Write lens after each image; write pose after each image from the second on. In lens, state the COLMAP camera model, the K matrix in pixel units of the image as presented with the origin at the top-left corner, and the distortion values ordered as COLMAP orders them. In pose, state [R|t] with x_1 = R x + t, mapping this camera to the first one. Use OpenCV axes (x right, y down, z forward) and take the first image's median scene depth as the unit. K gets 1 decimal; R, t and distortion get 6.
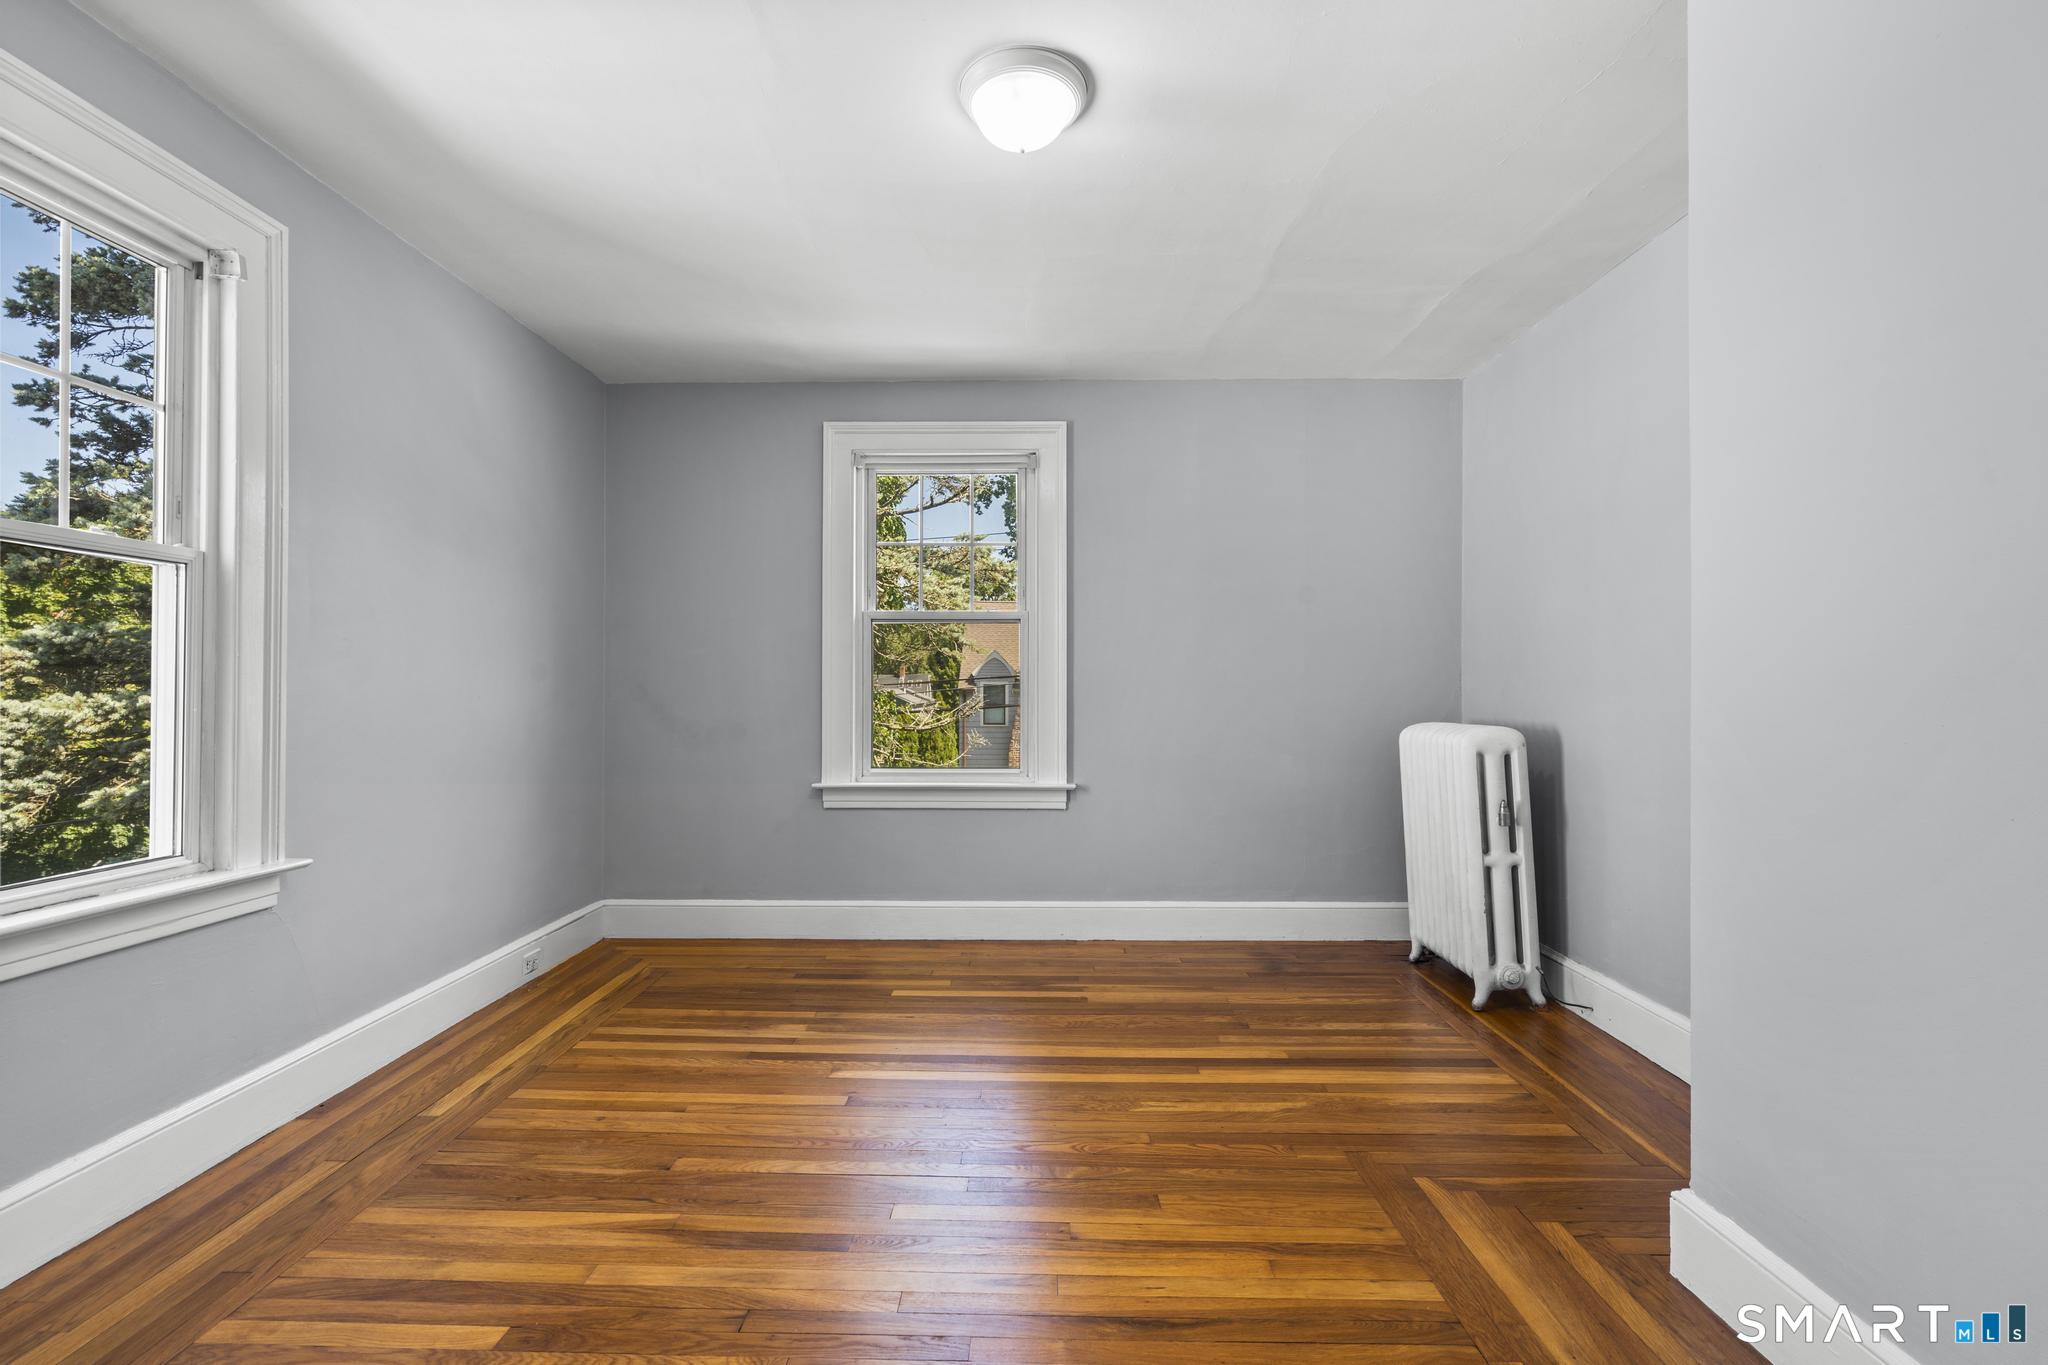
lens RADIAL K [[923.2, 0, 1020.7], [0, 923.2, 684.1], [0, 0, 1]] dist [-0.007665, 0.003498]
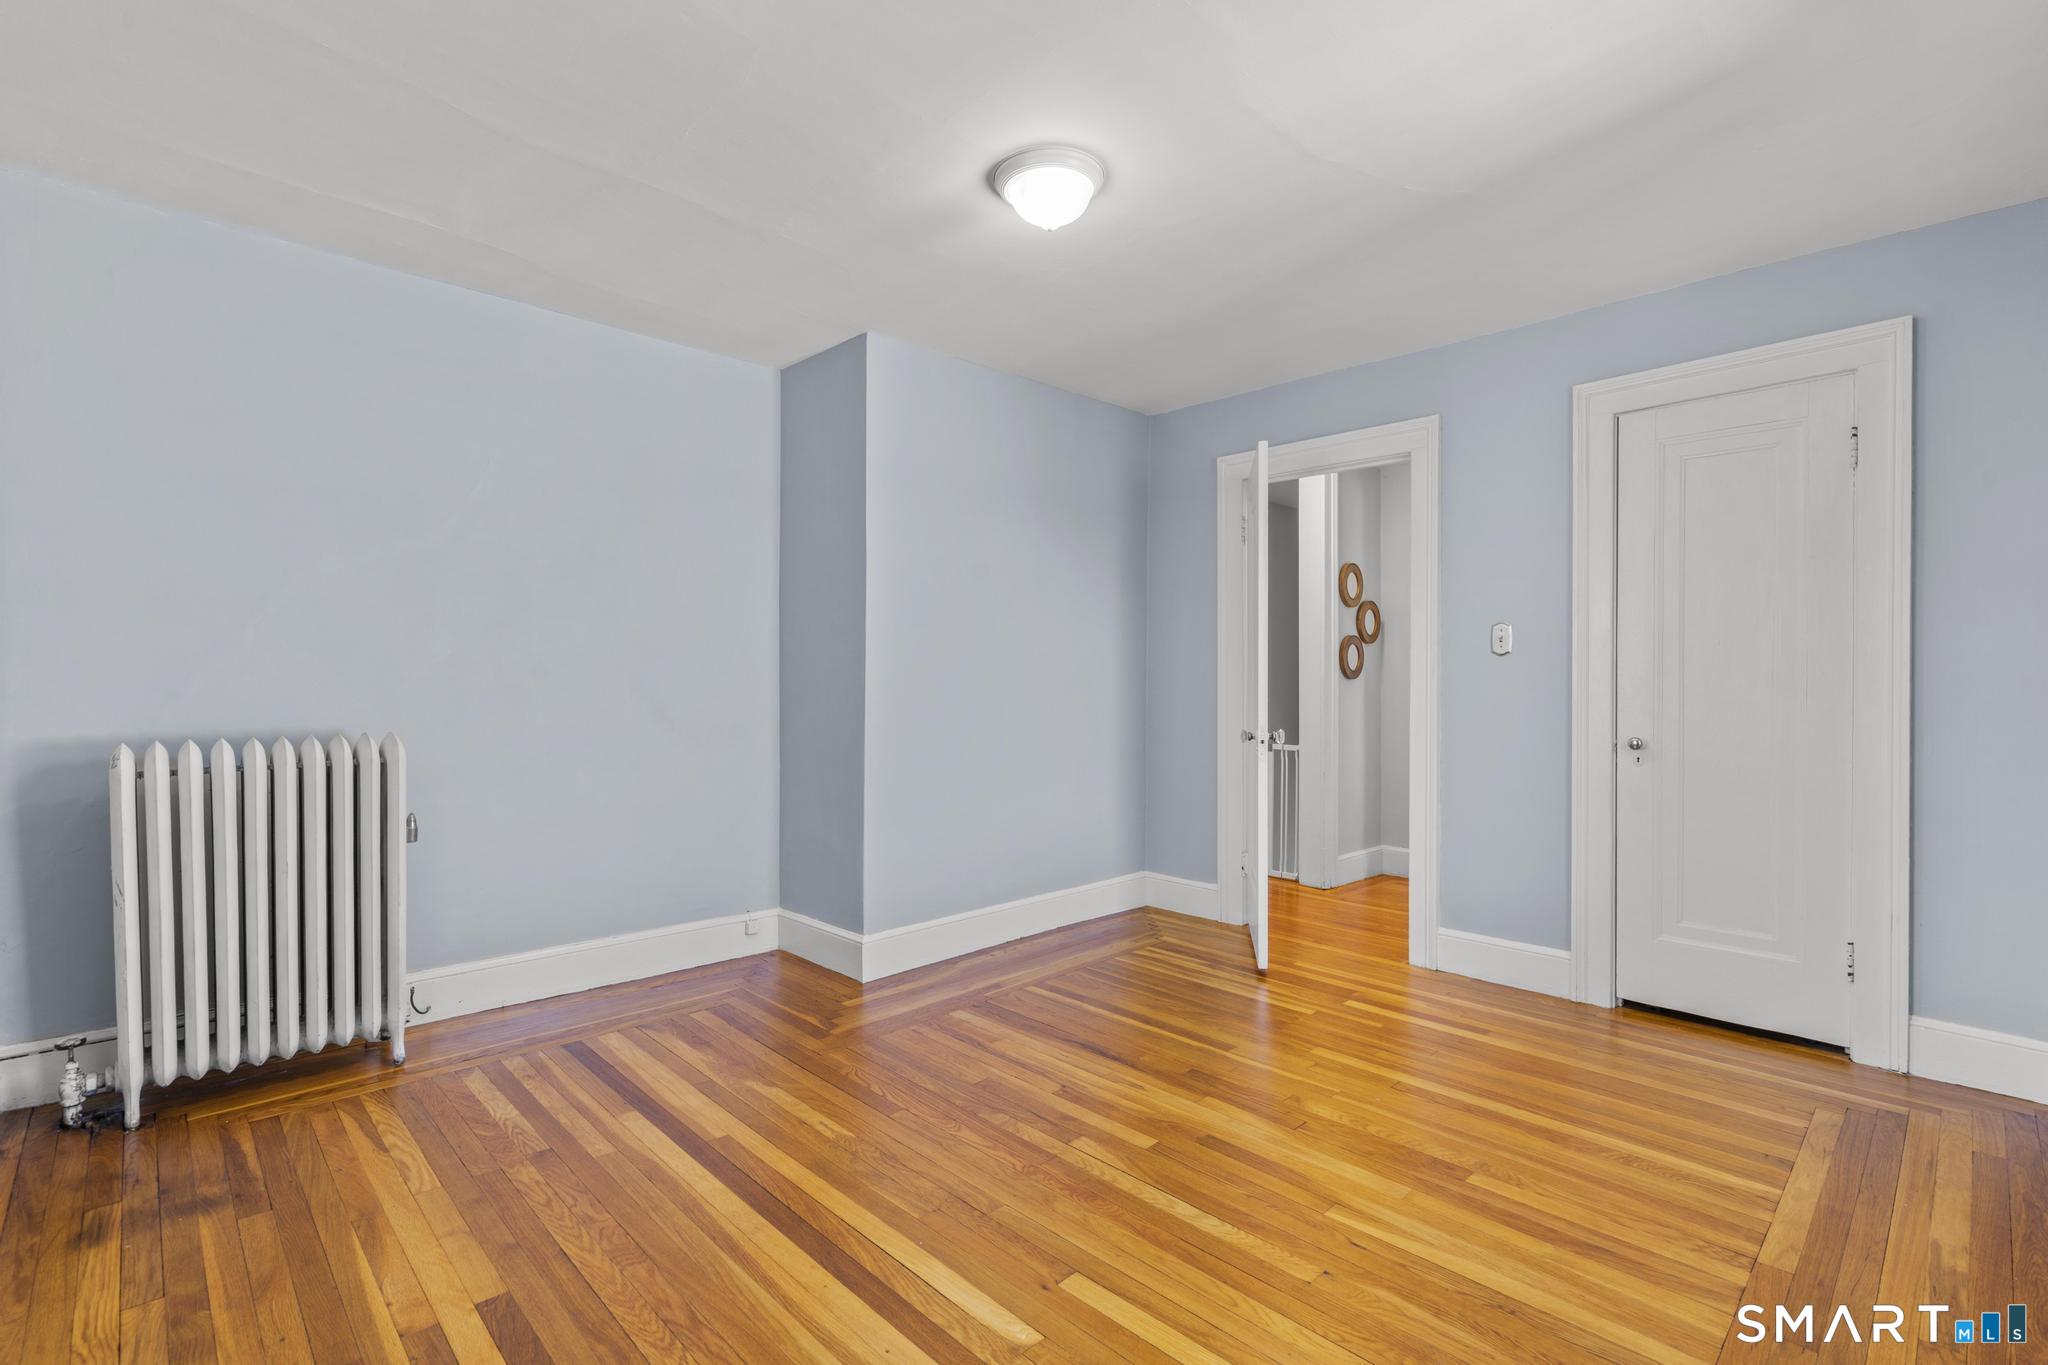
lens RADIAL K [[923.2, 0, 1024.6], [0, 923.2, 685.9], [0, 0, 1]] dist [-0.007665, 0.003498]
pose [[-0.707467, -0.006584, 0.706715, -0.681460], [-0.006975, 0.999973, 0.002334, -0.006241], [-0.706712, -0.003278, -0.707494, 1.566604]]
